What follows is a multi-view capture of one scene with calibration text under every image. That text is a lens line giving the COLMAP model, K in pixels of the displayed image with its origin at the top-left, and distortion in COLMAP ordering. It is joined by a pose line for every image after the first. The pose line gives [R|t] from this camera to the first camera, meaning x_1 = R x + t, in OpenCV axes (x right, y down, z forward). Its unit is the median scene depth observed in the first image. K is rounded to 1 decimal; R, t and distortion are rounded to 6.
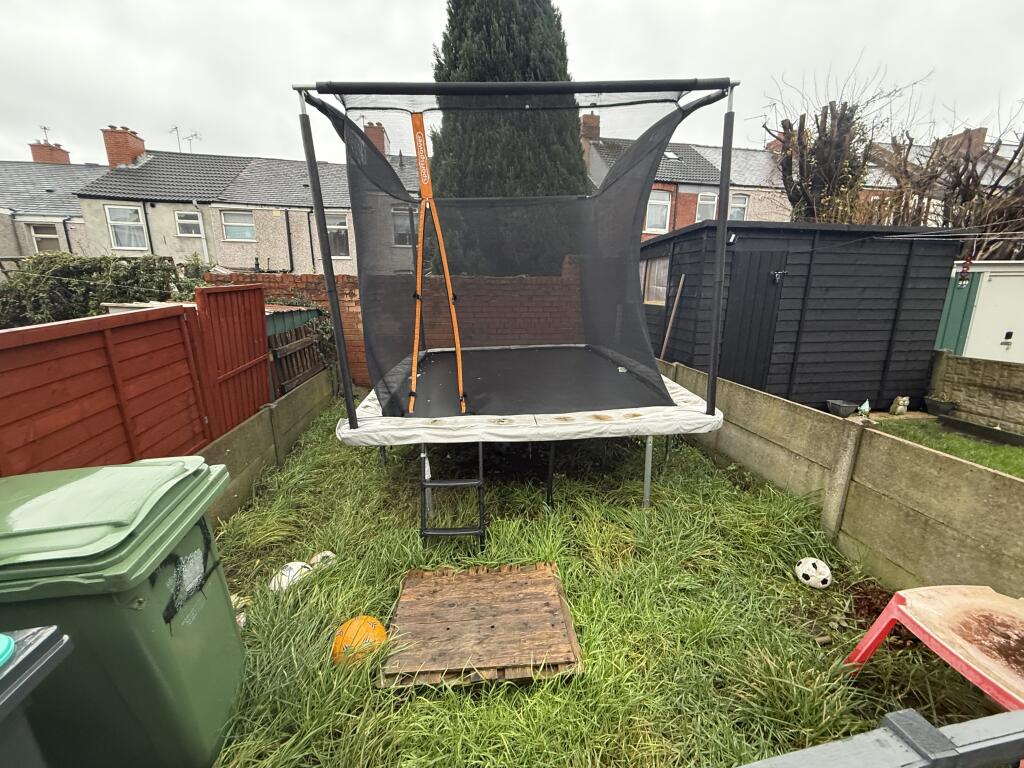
lens RADIAL K [[405.0, 0, 509.7], [0, 405.0, 386.6], [0, 0, 1]] dist [-0.000284, 0.000030]
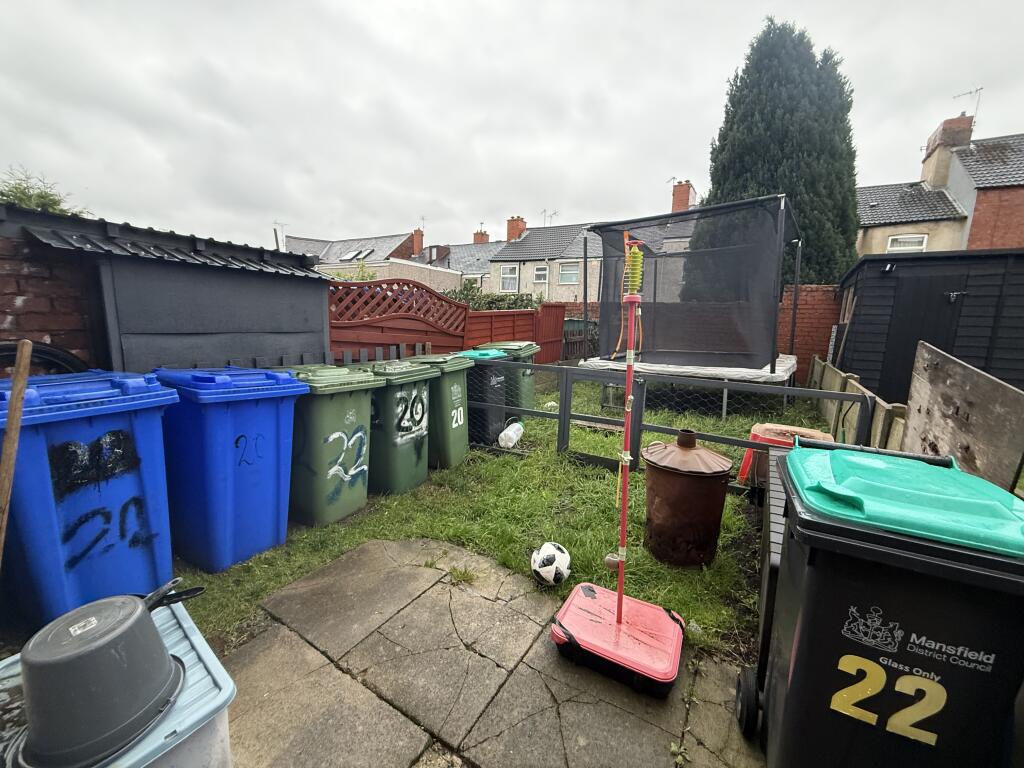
lens RADIAL K [[407.6, 0, 509.5], [0, 407.6, 384.9], [0, 0, 1]] dist [-0.001905, 0.000199]
pose [[0.759164, 0.119539, -0.639828, 0.132608], [-0.177682, 0.983717, -0.027035, 0.062600], [0.626178, 0.134210, 0.768042, -0.174403]]
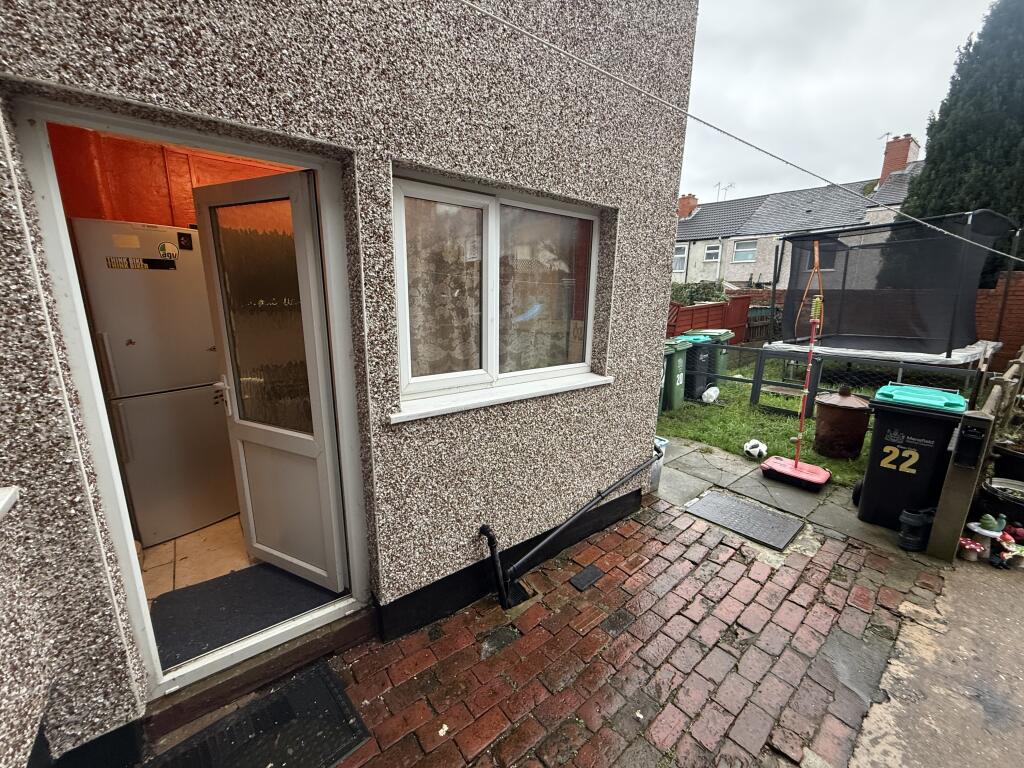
lens RADIAL K [[407.6, 0, 509.5], [0, 407.6, 384.9], [0, 0, 1]] dist [-0.001905, 0.000199]
pose [[0.490450, 0.188338, -0.850874, 0.209172], [-0.208210, 0.973416, 0.095448, 0.083242], [0.846231, 0.130348, 0.516626, -0.345821]]
